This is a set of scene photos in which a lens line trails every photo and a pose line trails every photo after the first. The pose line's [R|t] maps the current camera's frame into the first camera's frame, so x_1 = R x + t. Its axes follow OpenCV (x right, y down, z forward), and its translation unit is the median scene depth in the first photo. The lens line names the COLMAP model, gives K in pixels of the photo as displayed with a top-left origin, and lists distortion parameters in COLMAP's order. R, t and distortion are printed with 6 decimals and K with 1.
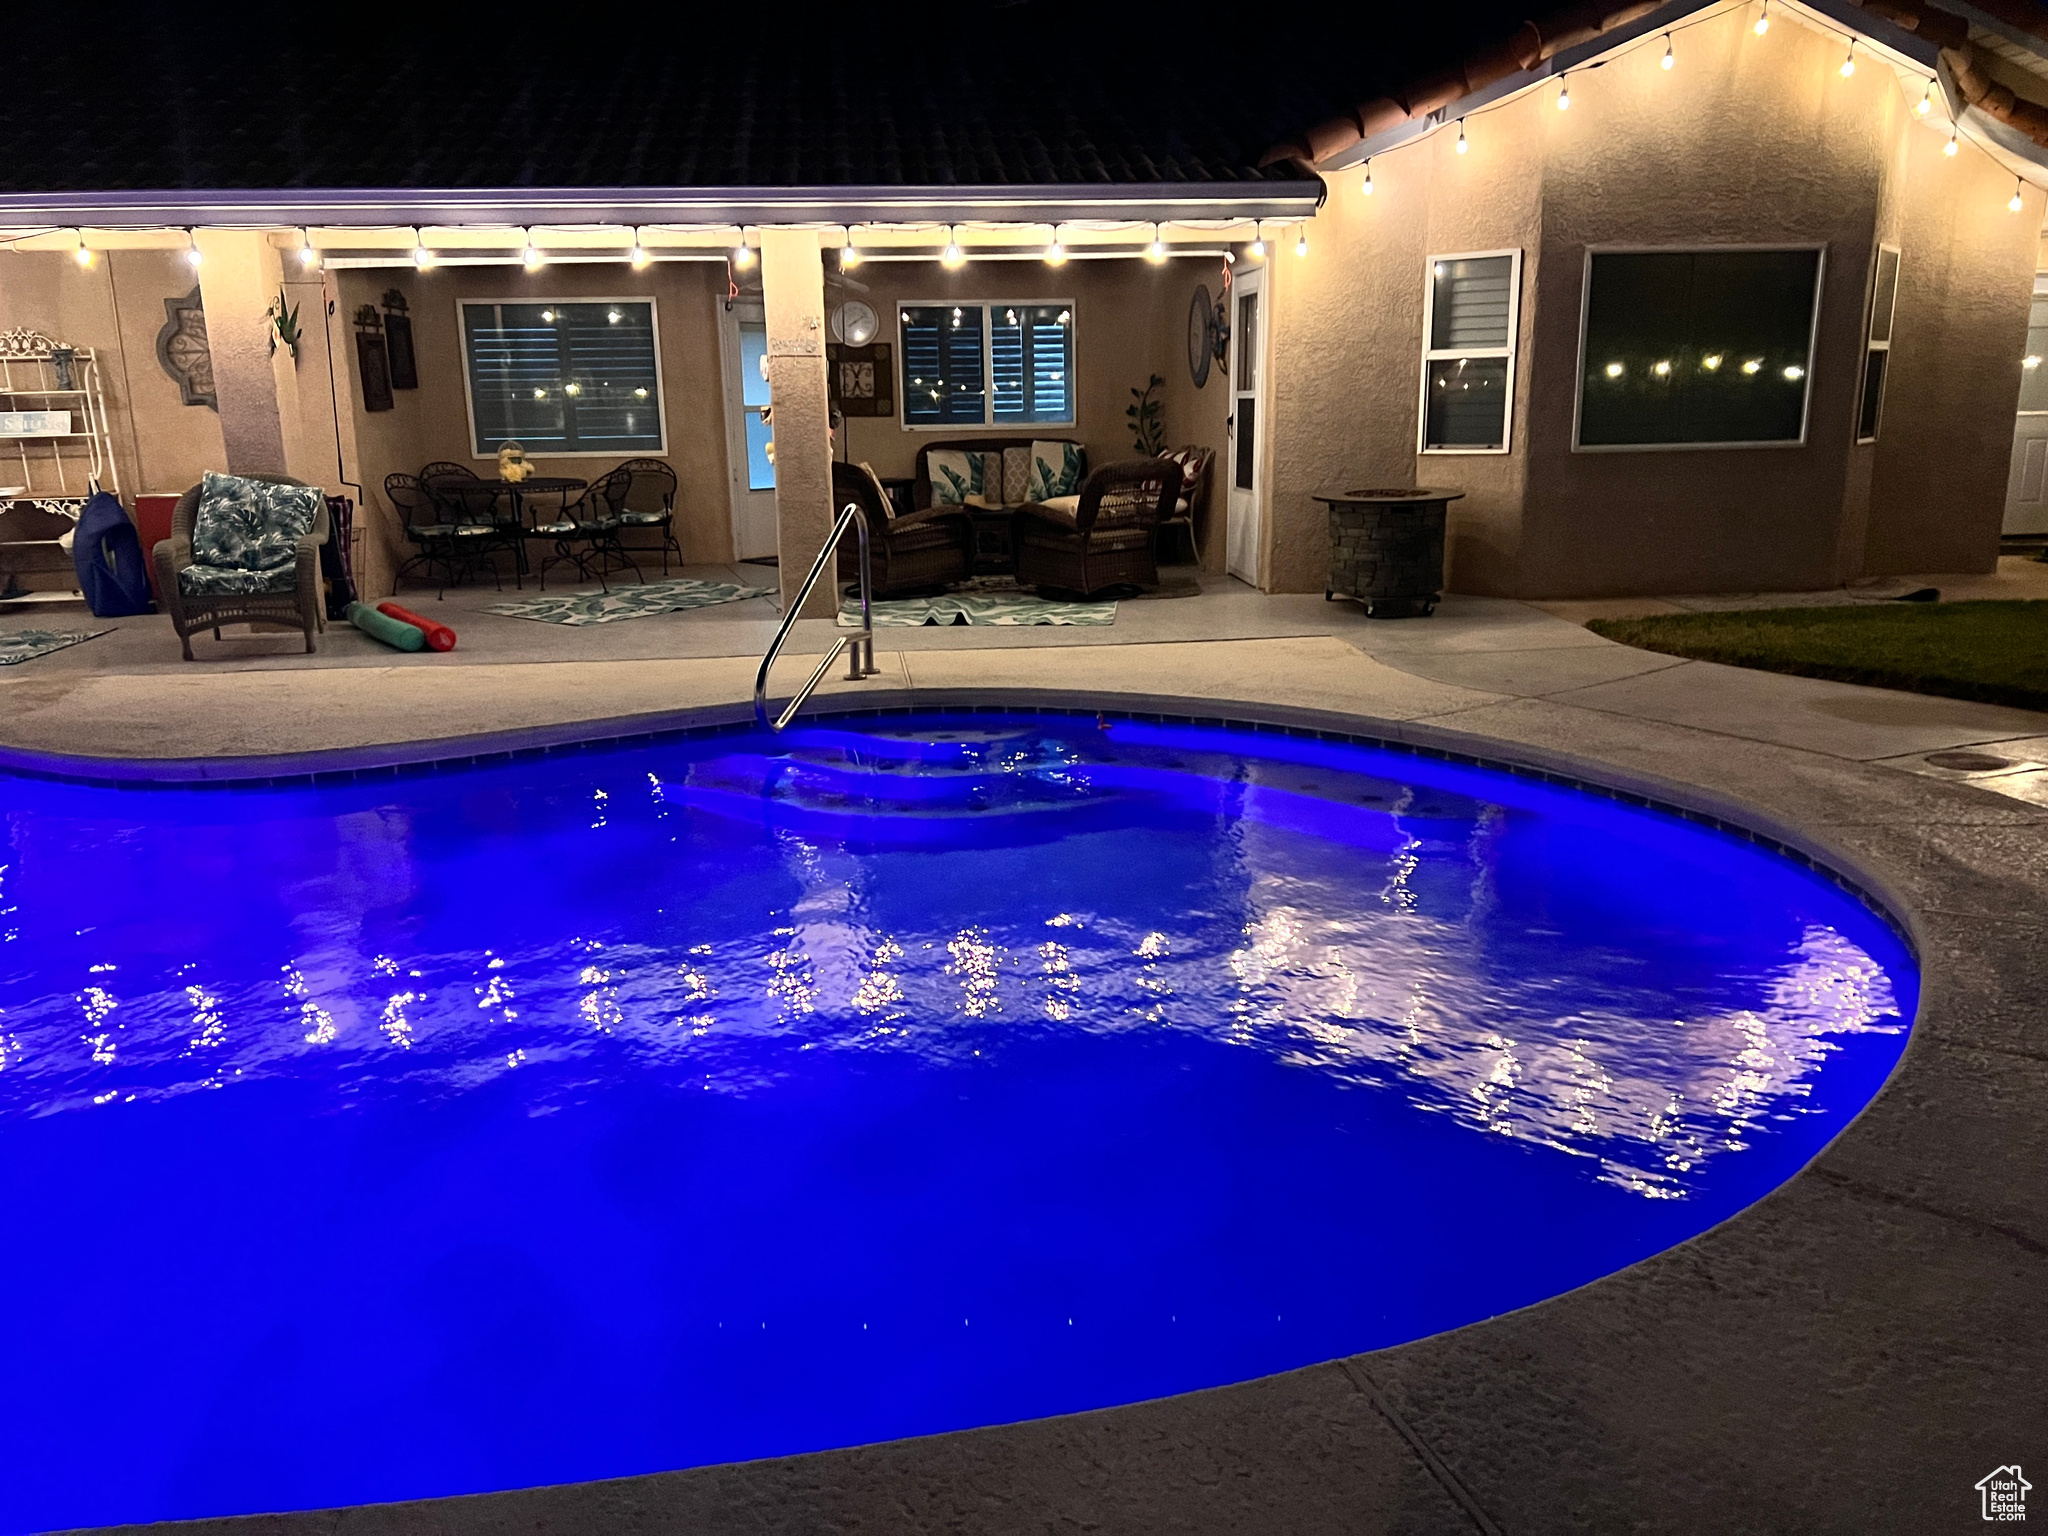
lens RADIAL K [[1541.7, 0, 1012.2], [0, 1541.7, 781.9], [0, 0, 1]] dist [0.083657, -0.093265]
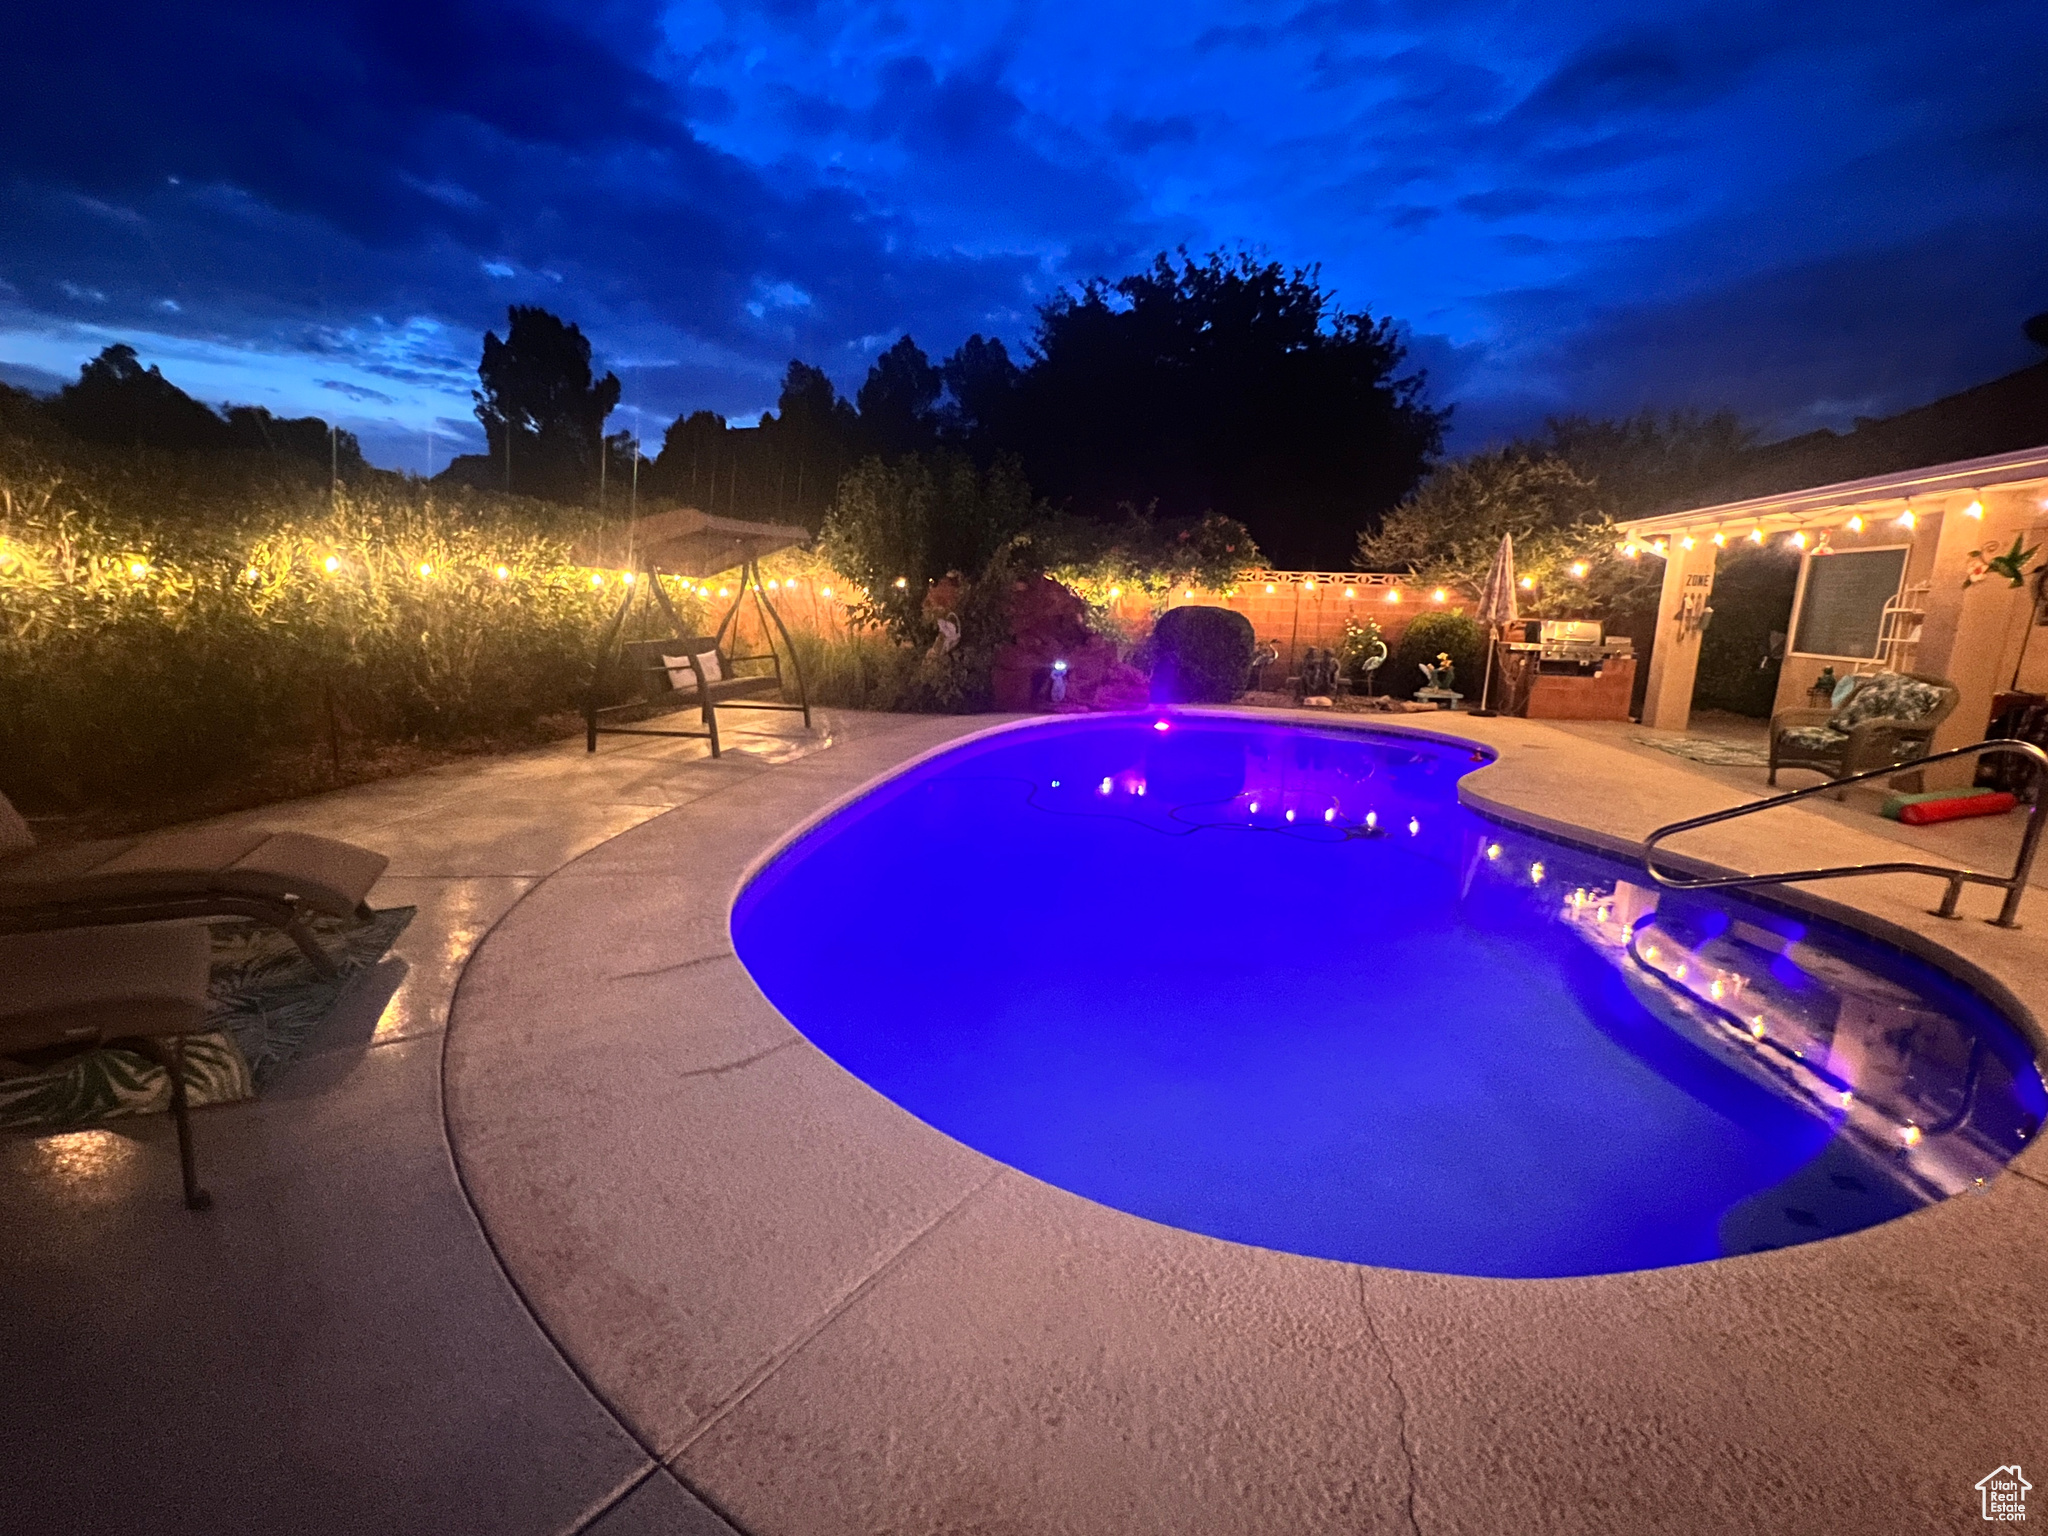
lens RADIAL K [[898.3, 0, 1024.0], [0, 898.3, 768.0], [0, 0, 1]] dist [0.002258, 0.000047]
pose [[-0.241893, 0.192743, -0.950967, 0.405437], [-0.257125, 0.932301, 0.254364, -0.109346], [0.935614, 0.306046, -0.175958, 0.402141]]
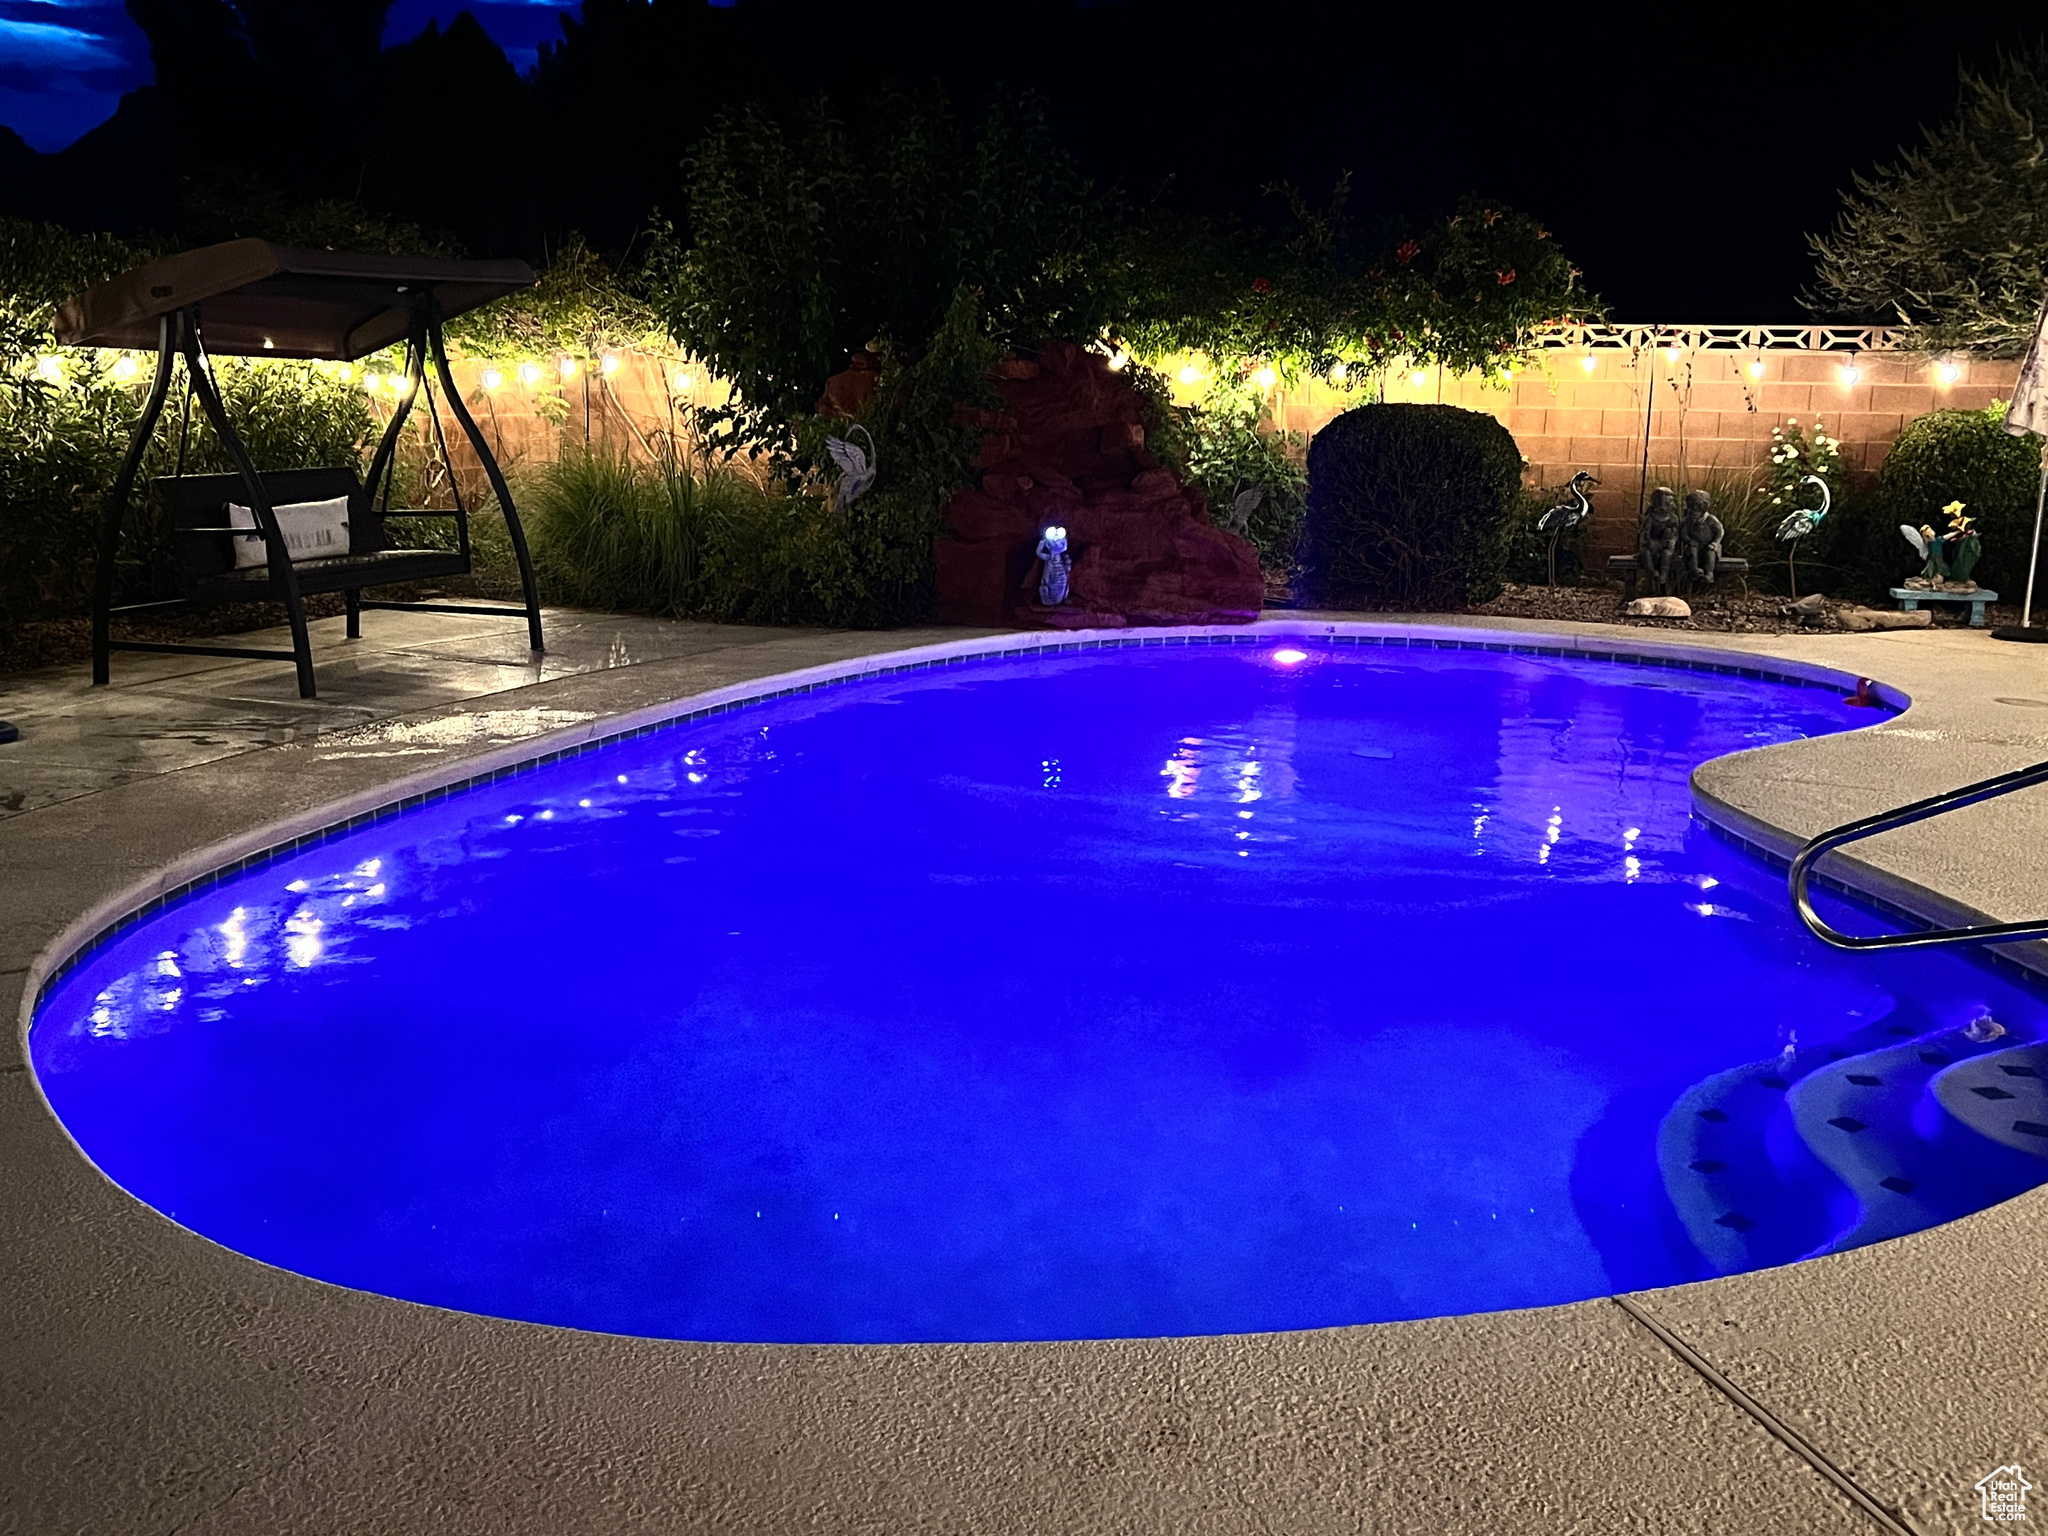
lens RADIAL K [[2019.8, 0, 1025.3], [0, 2019.8, 818.8], [0, 0, 1]] dist [0.081600, -0.165784]
pose [[-0.388471, 0.209692, -0.897285, 0.466144], [-0.229917, 0.920907, 0.314753, -0.174562], [0.892316, 0.328574, -0.309533, 0.616640]]
